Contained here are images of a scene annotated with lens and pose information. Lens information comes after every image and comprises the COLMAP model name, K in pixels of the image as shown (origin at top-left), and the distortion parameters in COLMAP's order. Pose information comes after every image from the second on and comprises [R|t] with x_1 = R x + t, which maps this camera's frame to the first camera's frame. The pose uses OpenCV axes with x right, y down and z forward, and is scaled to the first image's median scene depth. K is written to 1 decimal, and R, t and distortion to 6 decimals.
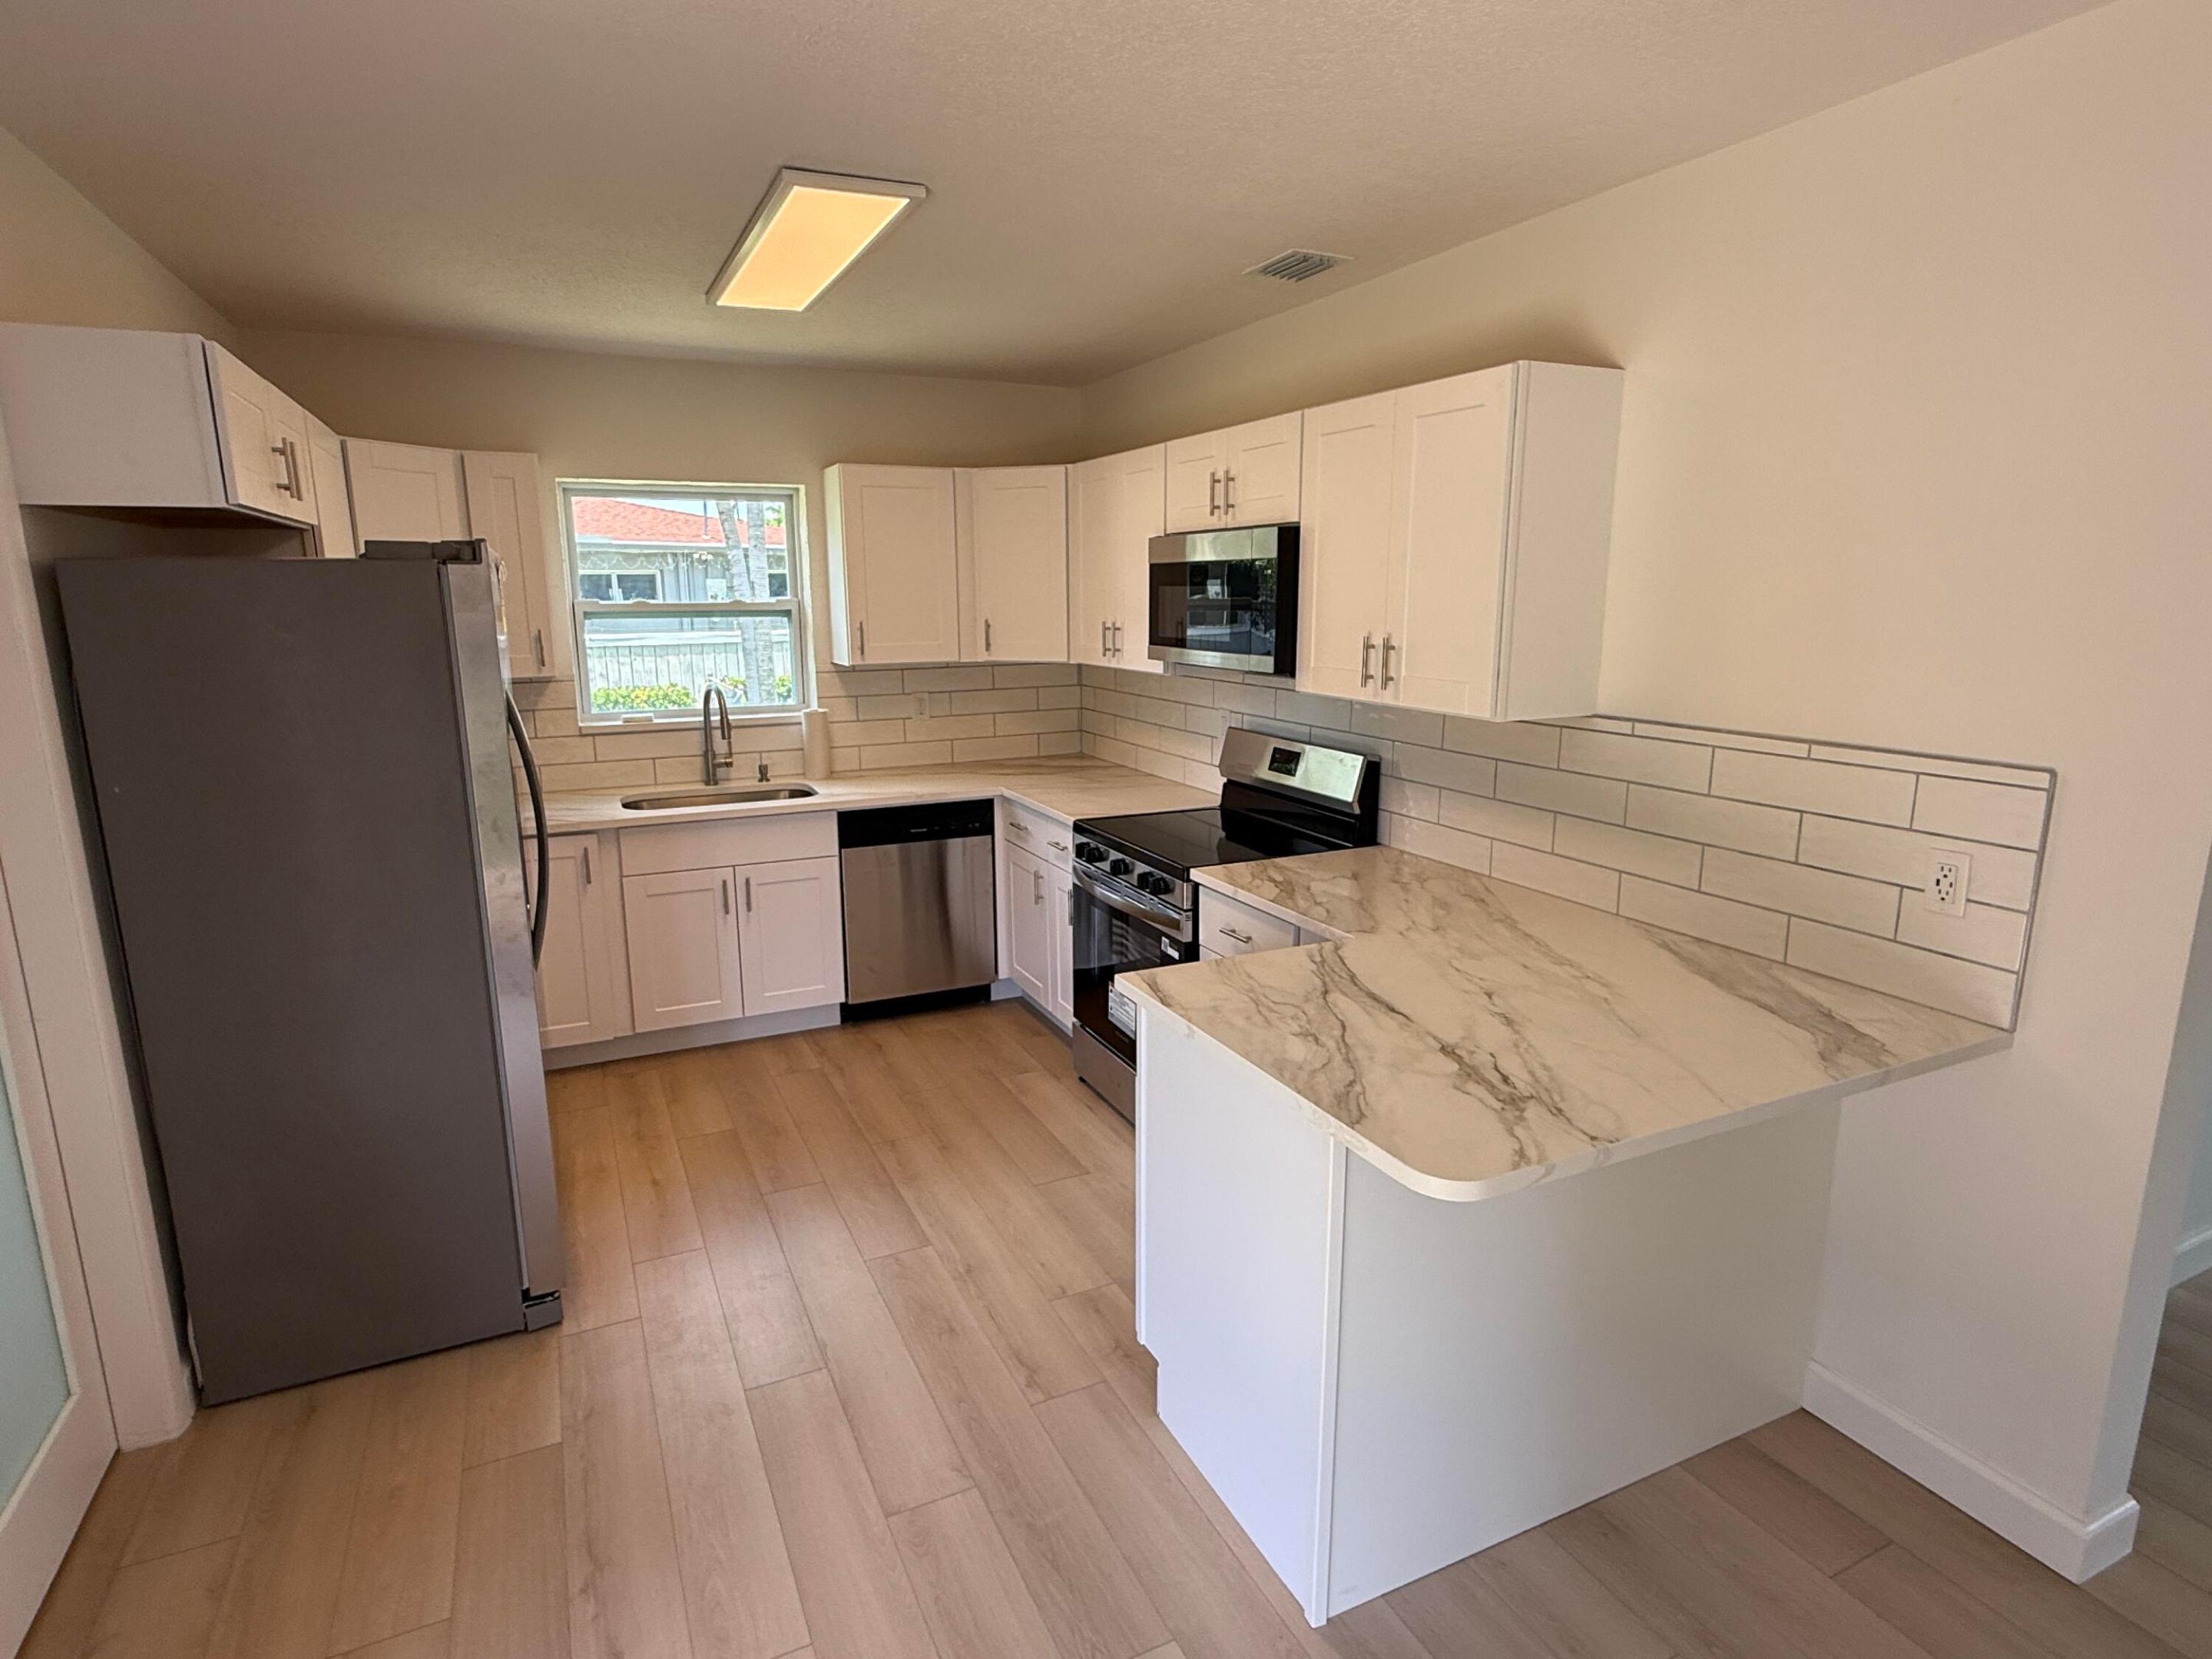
lens RADIAL K [[1168.2, 0, 1097.4], [0, 1168.2, 826.1], [0, 0, 1]] dist [-0.000700, -0.000052]
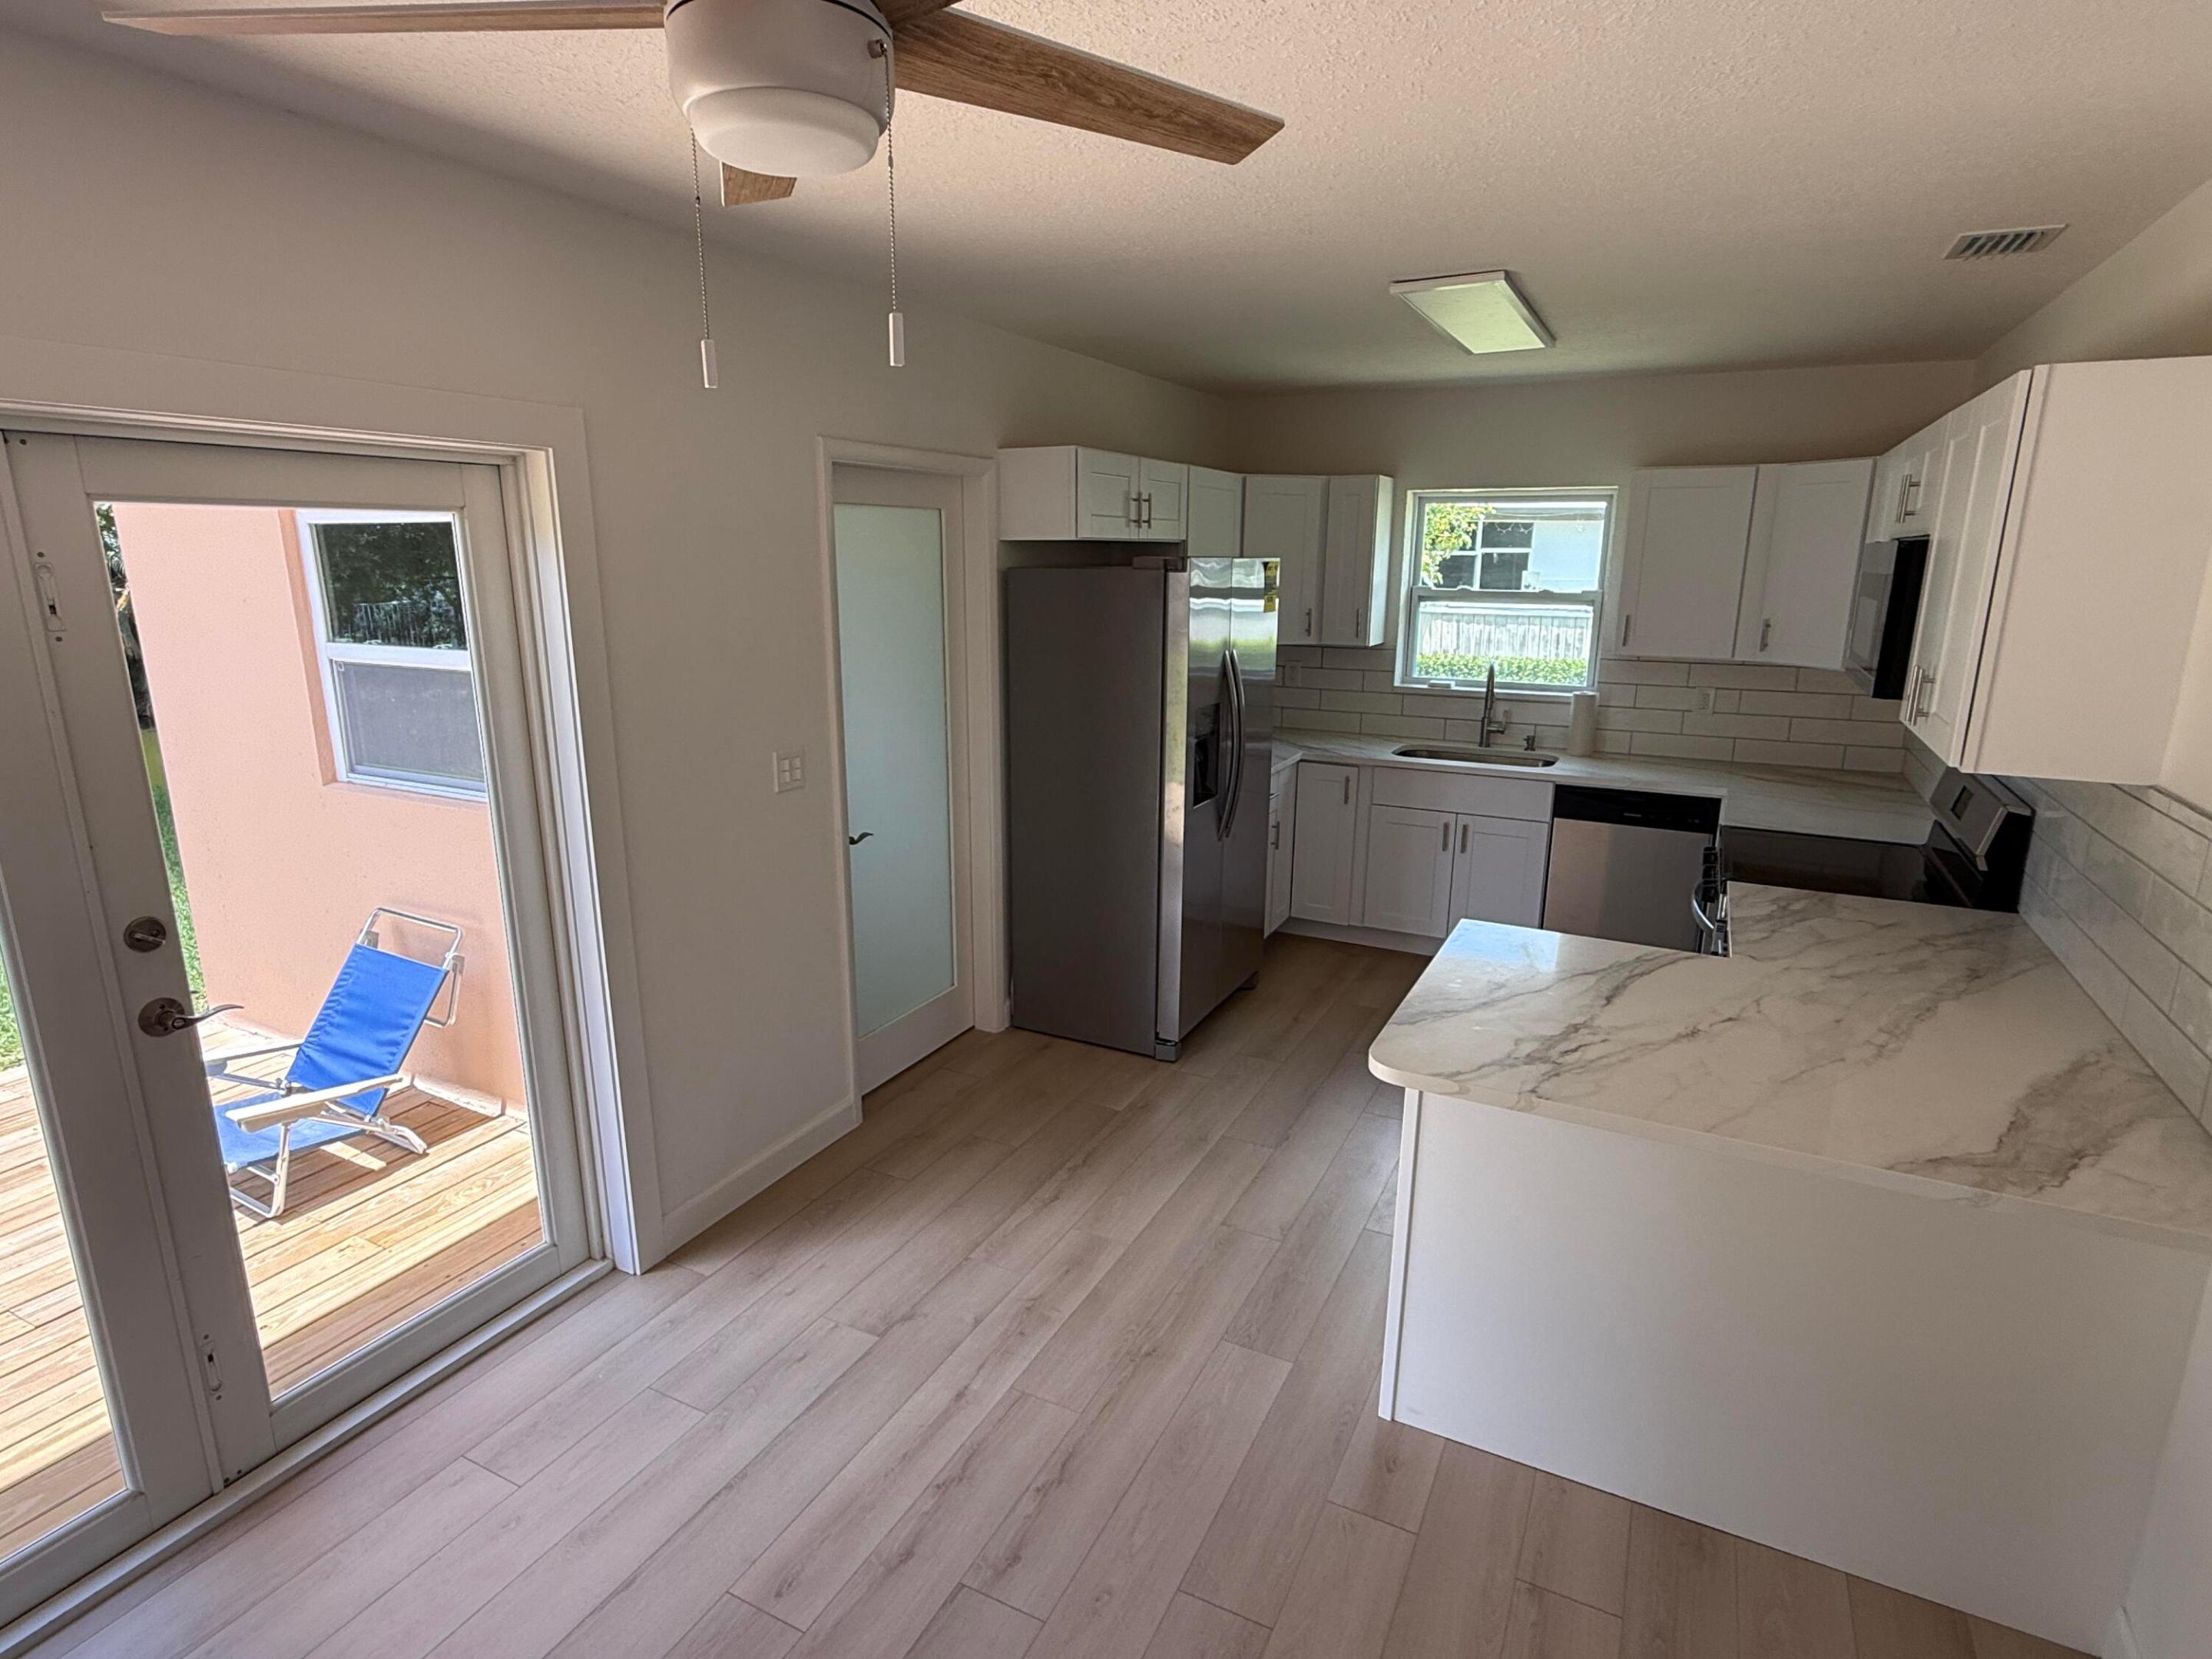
lens RADIAL K [[1169.2, 0, 1096.4], [0, 1169.2, 834.7], [0, 0, 1]] dist [-0.001539, 0.000521]
pose [[0.609062, 0.195779, -0.768579, 0.471811], [-0.168125, 0.978902, 0.116123, -0.025621], [0.775098, 0.058491, 0.629128, -0.055914]]
